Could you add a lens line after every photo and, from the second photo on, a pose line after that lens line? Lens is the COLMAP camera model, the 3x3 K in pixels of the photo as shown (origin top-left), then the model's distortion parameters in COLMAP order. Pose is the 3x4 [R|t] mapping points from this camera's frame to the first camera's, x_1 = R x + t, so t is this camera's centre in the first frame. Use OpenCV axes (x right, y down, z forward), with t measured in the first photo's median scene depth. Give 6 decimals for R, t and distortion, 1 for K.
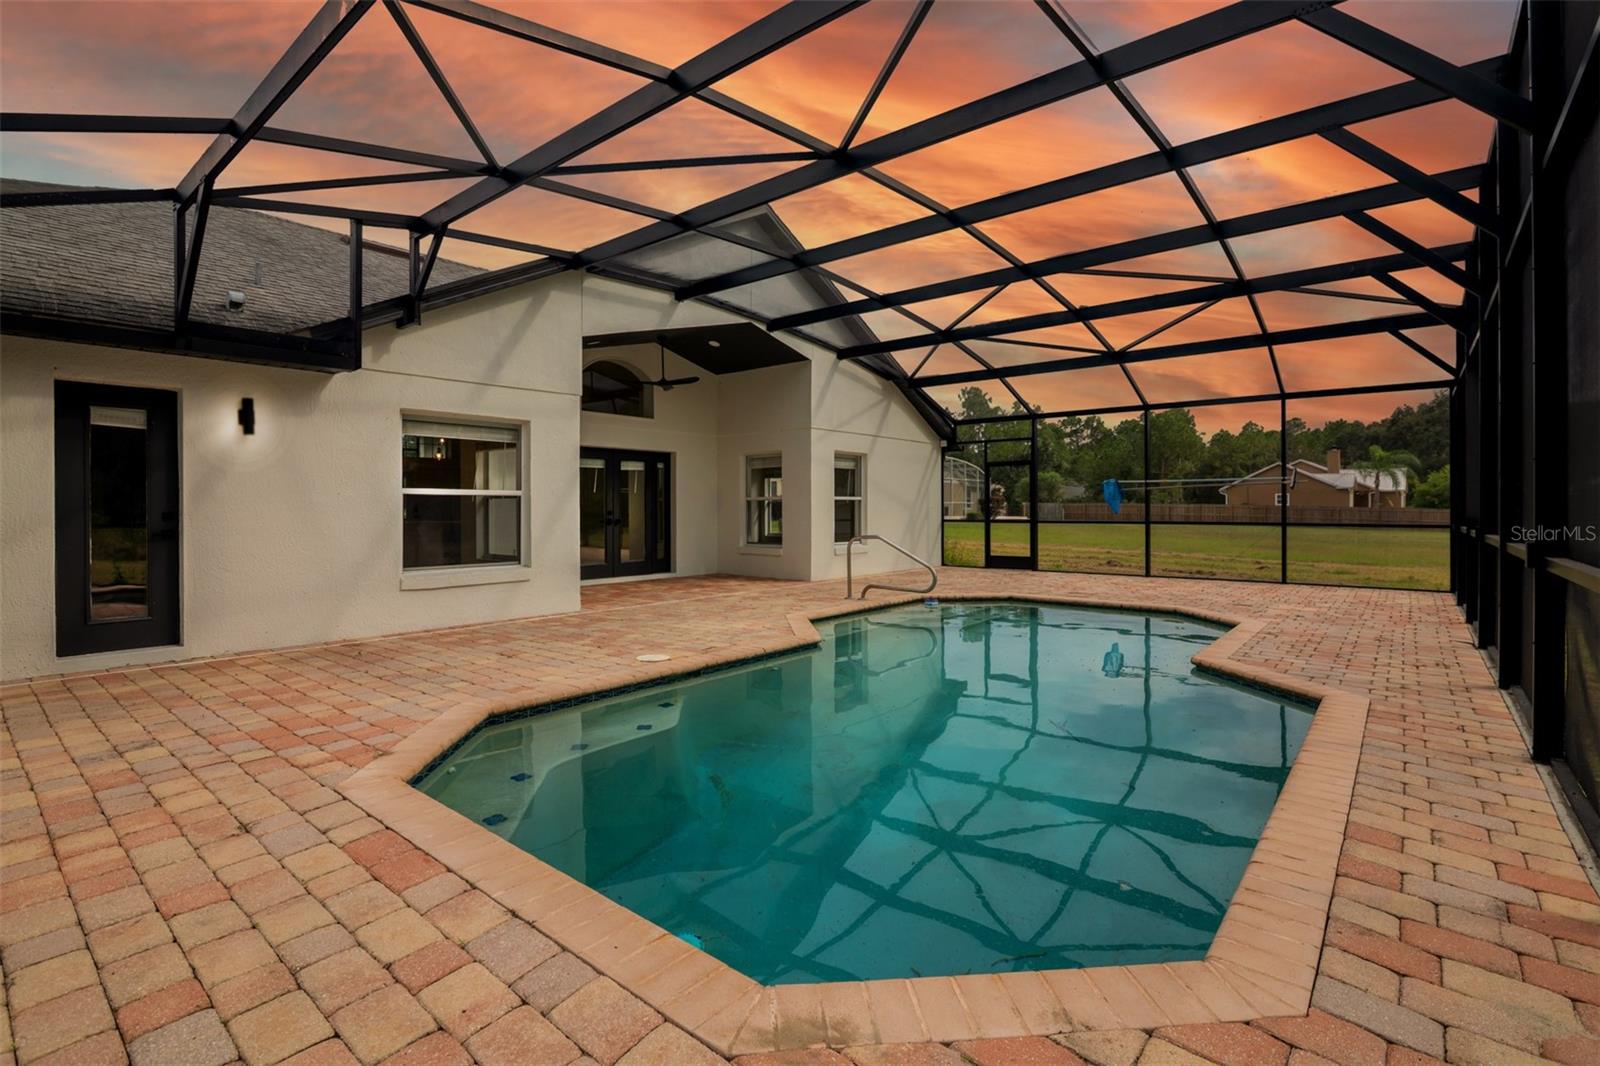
lens RADIAL K [[726.4, 0, 799.9], [0, 726.4, 510.7], [0, 0, 1]] dist [-0.017625, -0.000281]
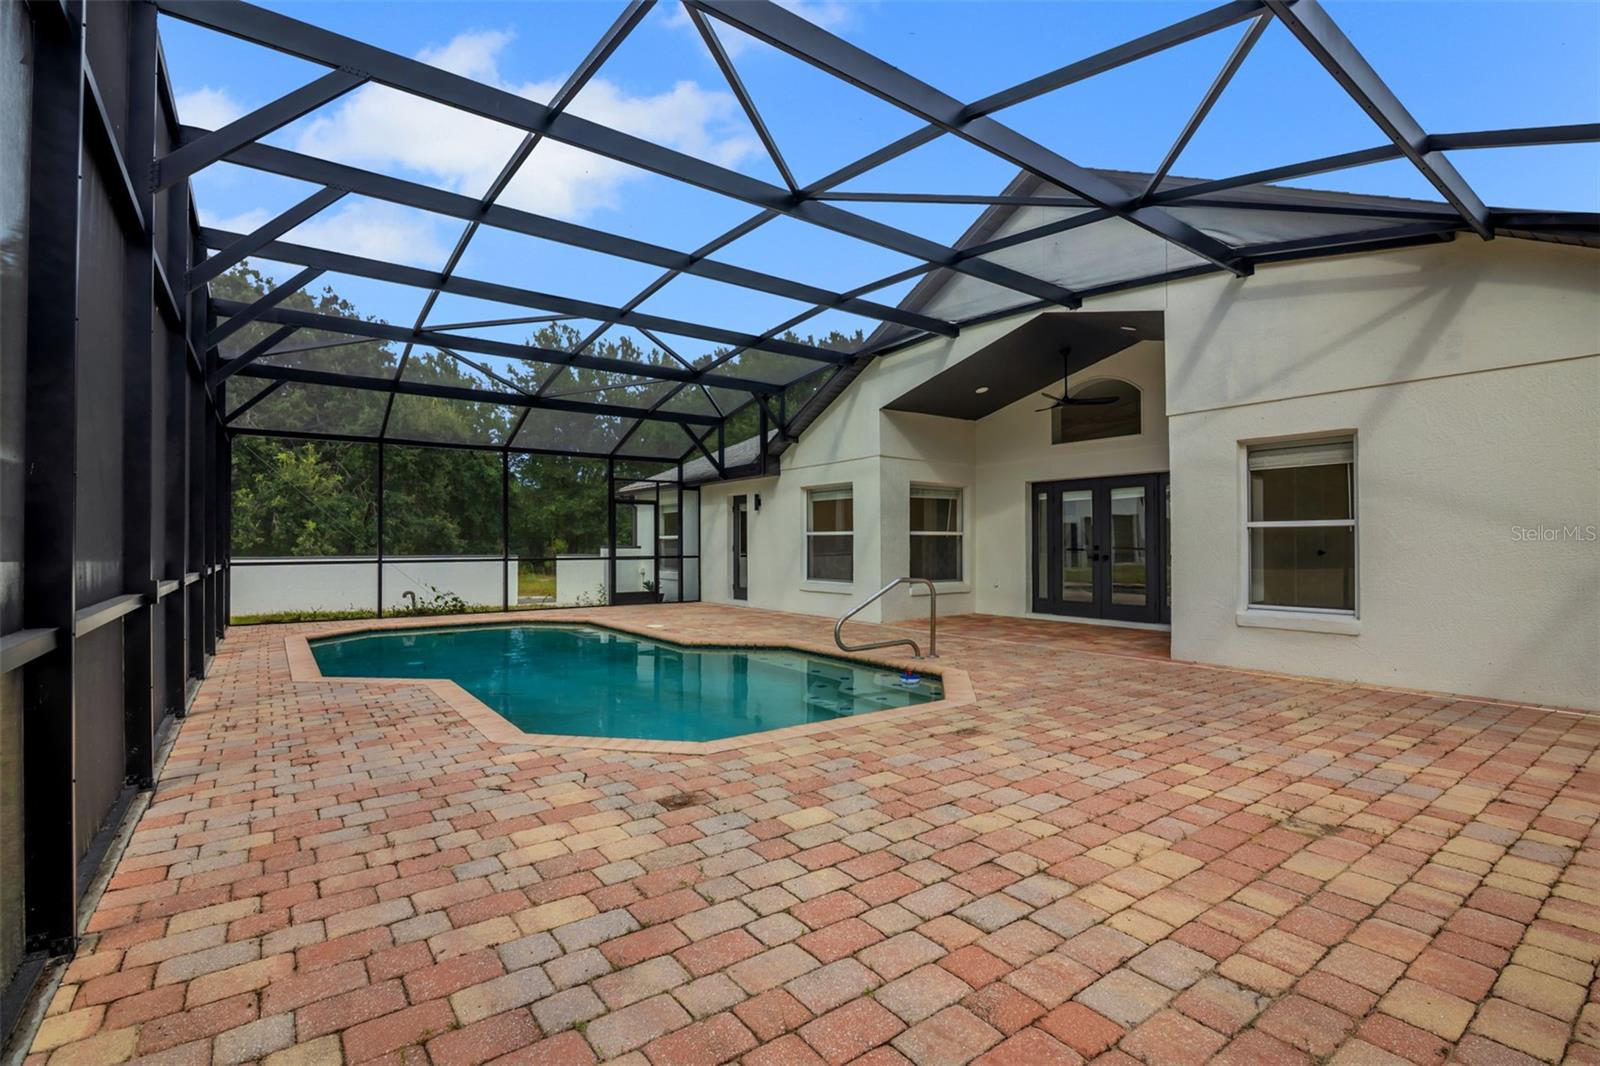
lens RADIAL K [[731.1, 0, 795.5], [0, 731.1, 535.5], [0, 0, 1]] dist [-0.018723, 0.000530]
pose [[-0.235669, -0.009592, -0.971786, 1.003784], [0.000342, 0.999950, -0.009953, -0.005384], [0.971833, -0.002678, -0.235654, 1.176319]]
